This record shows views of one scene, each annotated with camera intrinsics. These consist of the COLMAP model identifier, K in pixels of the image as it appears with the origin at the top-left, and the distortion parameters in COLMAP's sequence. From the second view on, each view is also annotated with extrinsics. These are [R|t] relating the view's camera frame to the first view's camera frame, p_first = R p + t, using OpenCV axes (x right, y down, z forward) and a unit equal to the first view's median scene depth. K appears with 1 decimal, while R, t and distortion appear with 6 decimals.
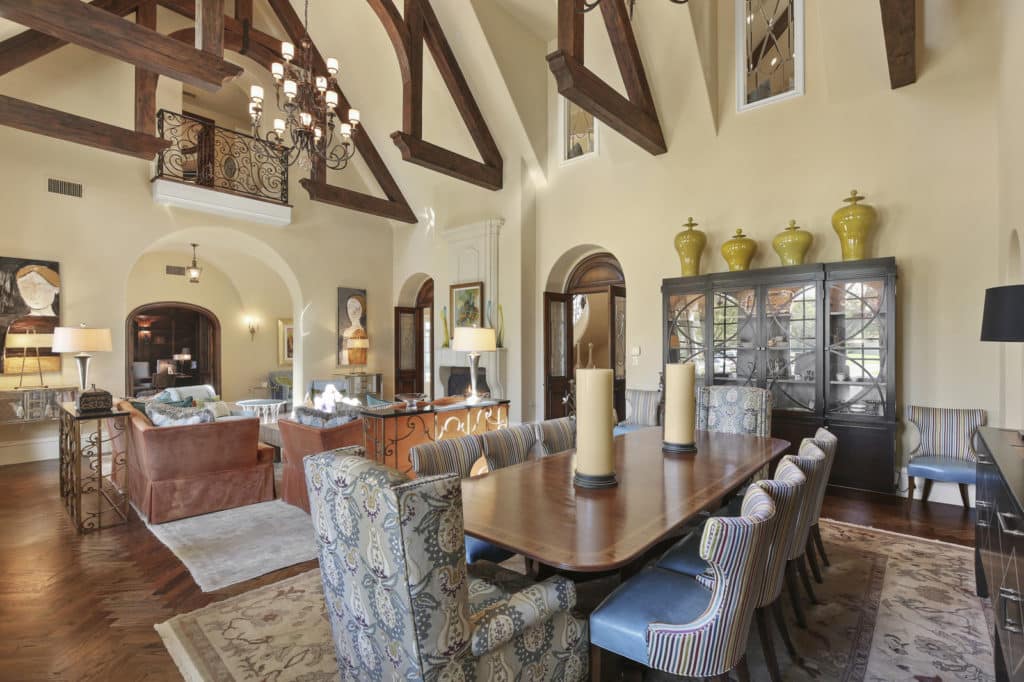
lens RADIAL K [[467.4, 0, 516.6], [0, 467.4, 335.1], [0, 0, 1]] dist [-0.000227, 0.000177]
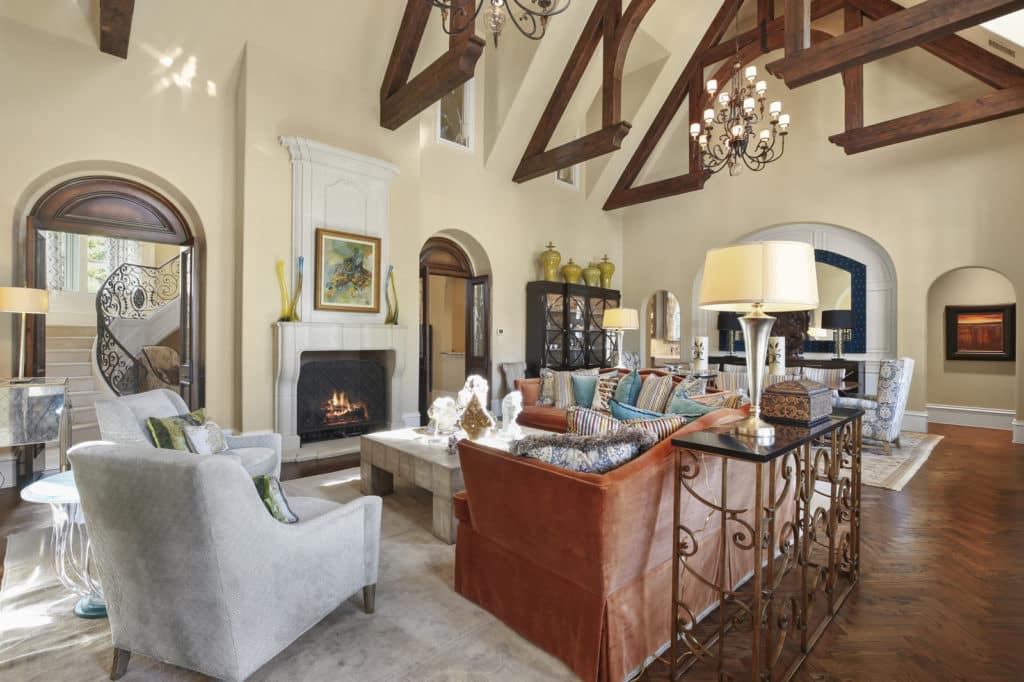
lens RADIAL K [[467.4, 0, 516.6], [0, 467.4, 335.1], [0, 0, 1]] dist [-0.000227, 0.000177]
pose [[0.096996, 0.005498, 0.995270, -0.800299], [-0.033768, 0.999427, -0.002231, 0.037057], [-0.994712, -0.033392, 0.097126, 0.691478]]
